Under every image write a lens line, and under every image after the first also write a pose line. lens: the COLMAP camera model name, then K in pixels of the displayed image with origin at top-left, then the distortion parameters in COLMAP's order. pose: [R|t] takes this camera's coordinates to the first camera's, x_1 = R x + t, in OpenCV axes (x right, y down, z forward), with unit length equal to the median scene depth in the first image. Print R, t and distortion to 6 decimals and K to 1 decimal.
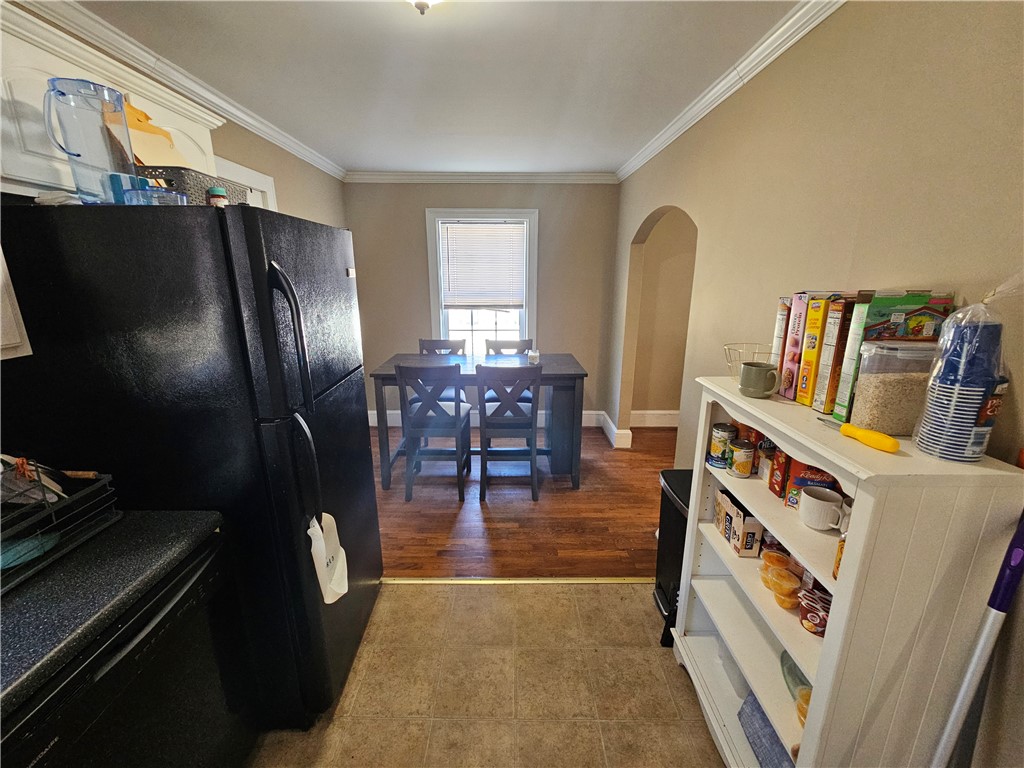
lens RADIAL K [[420.8, 0, 508.4], [0, 420.8, 387.0], [0, 0, 1]] dist [0.000702, -0.000494]
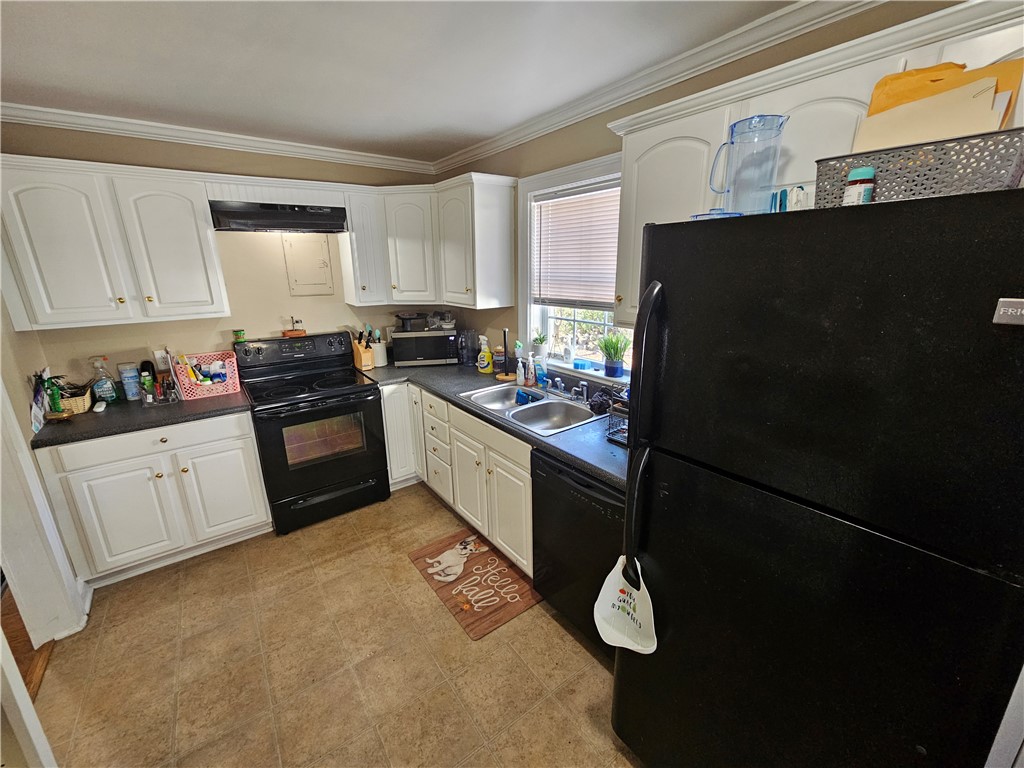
lens RADIAL K [[420.8, 0, 508.4], [0, 420.8, 387.0], [0, 0, 1]] dist [0.000702, -0.000494]
pose [[-0.810408, 0.176541, -0.558633, 0.215443], [-0.137829, 0.869306, 0.474669, -0.430362], [0.569422, 0.461671, -0.680160, 1.355111]]
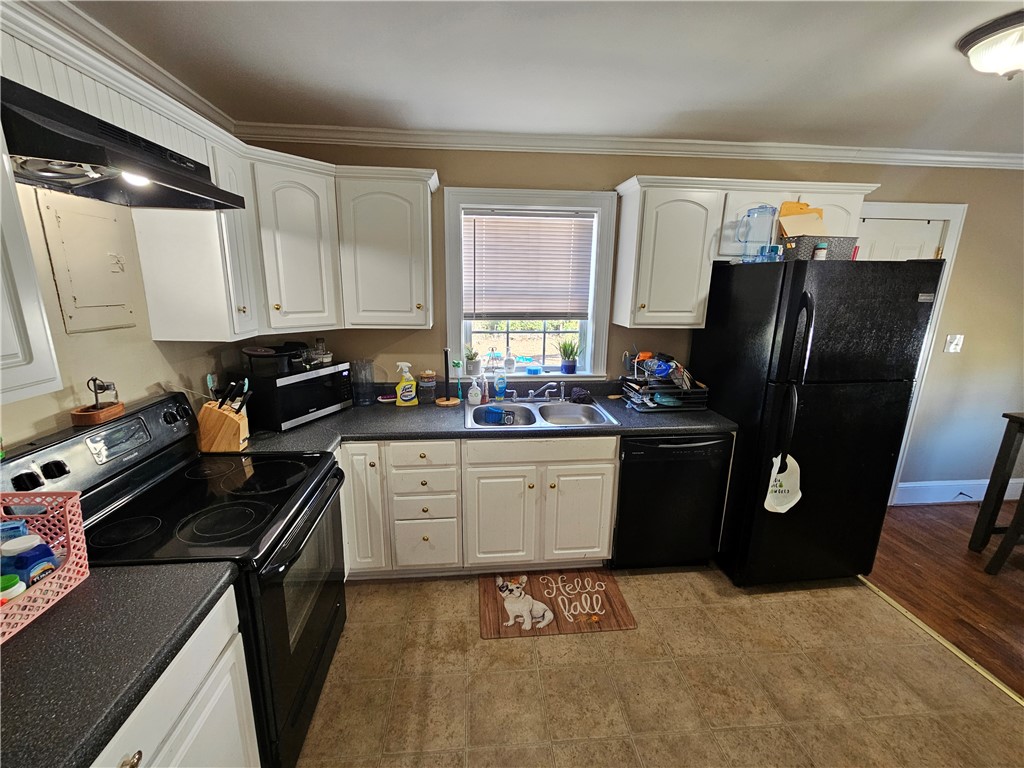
lens RADIAL K [[425.1, 0, 507.5], [0, 425.1, 387.3], [0, 0, 1]] dist [0.001705, 0.000539]
pose [[0.084731, 0.239802, -0.967117, 0.942225], [-0.270875, 0.939597, 0.209247, 0.026102], [0.958878, 0.244238, 0.144570, -0.257997]]
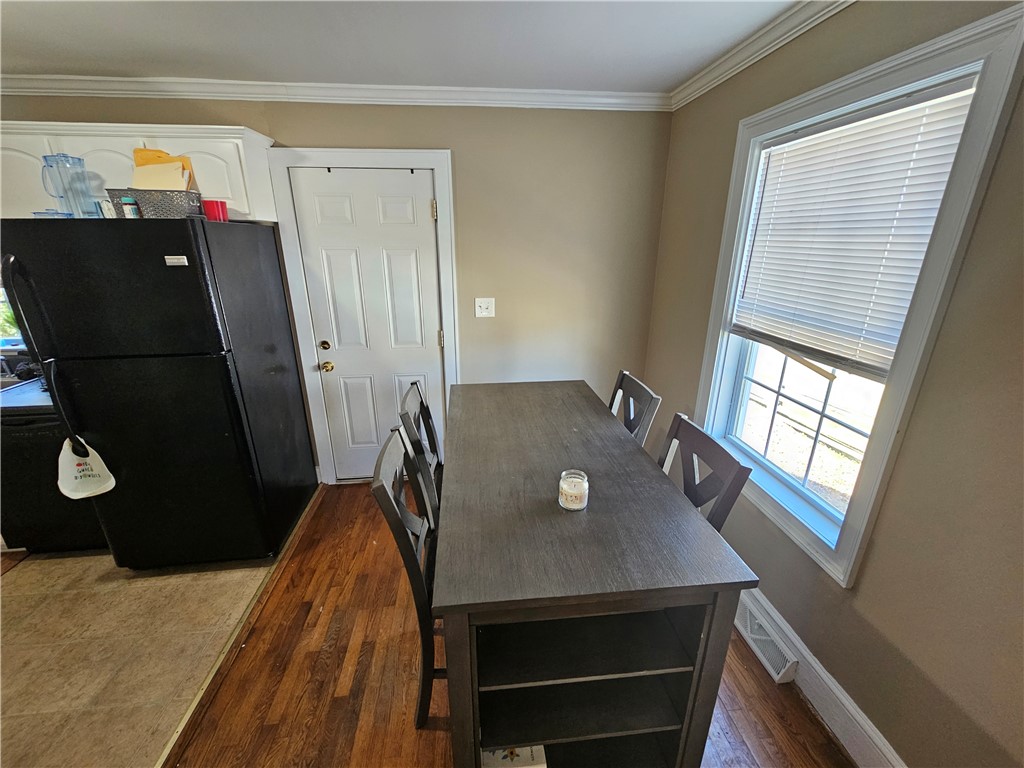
lens RADIAL K [[425.1, 0, 507.5], [0, 425.1, 387.3], [0, 0, 1]] dist [0.001705, 0.000539]
pose [[0.092274, 0.327628, -0.940290, 1.006606], [-0.259297, 0.919645, 0.294988, -0.670677], [0.961380, 0.216594, 0.169812, 2.209880]]
